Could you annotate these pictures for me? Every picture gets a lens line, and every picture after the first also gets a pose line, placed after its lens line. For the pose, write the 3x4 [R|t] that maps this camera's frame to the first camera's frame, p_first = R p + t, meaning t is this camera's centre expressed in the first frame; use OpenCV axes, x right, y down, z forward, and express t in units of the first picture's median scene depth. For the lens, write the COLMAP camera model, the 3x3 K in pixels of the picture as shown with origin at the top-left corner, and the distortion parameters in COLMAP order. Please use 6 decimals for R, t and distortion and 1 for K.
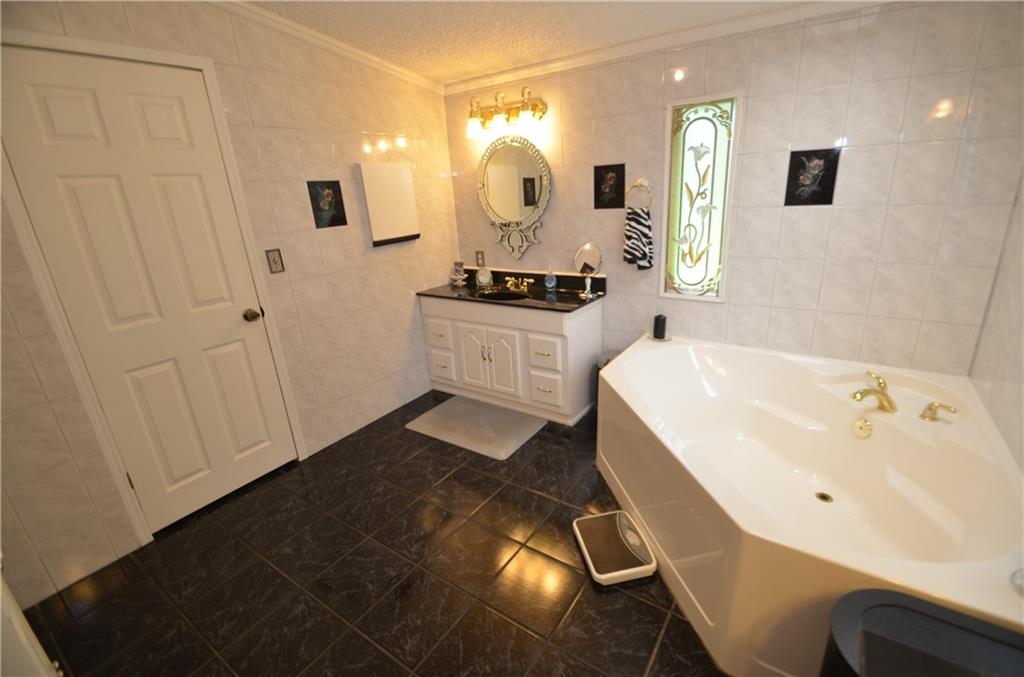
lens RADIAL K [[449.3, 0, 530.3], [0, 449.3, 339.9], [0, 0, 1]] dist [0.009700, -0.013165]
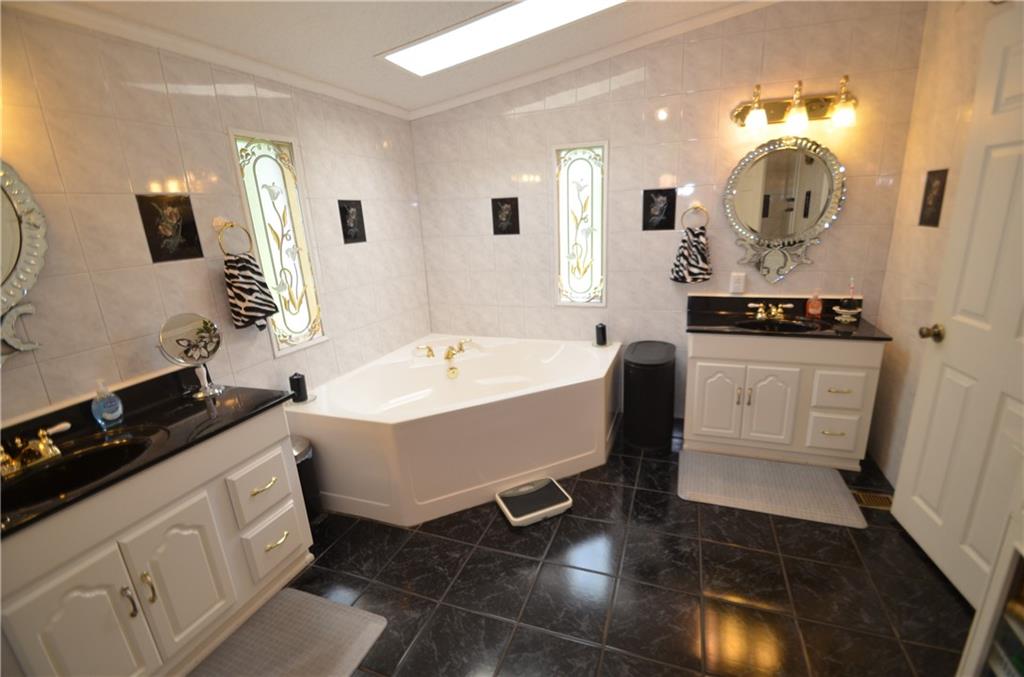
lens RADIAL K [[449.3, 0, 530.3], [0, 449.3, 339.9], [0, 0, 1]] dist [0.009700, -0.013165]
pose [[-0.246263, -0.210529, 0.946061, -0.653736], [0.349186, 0.891298, 0.289237, -0.217260], [-0.904115, 0.401579, -0.145980, 0.739964]]
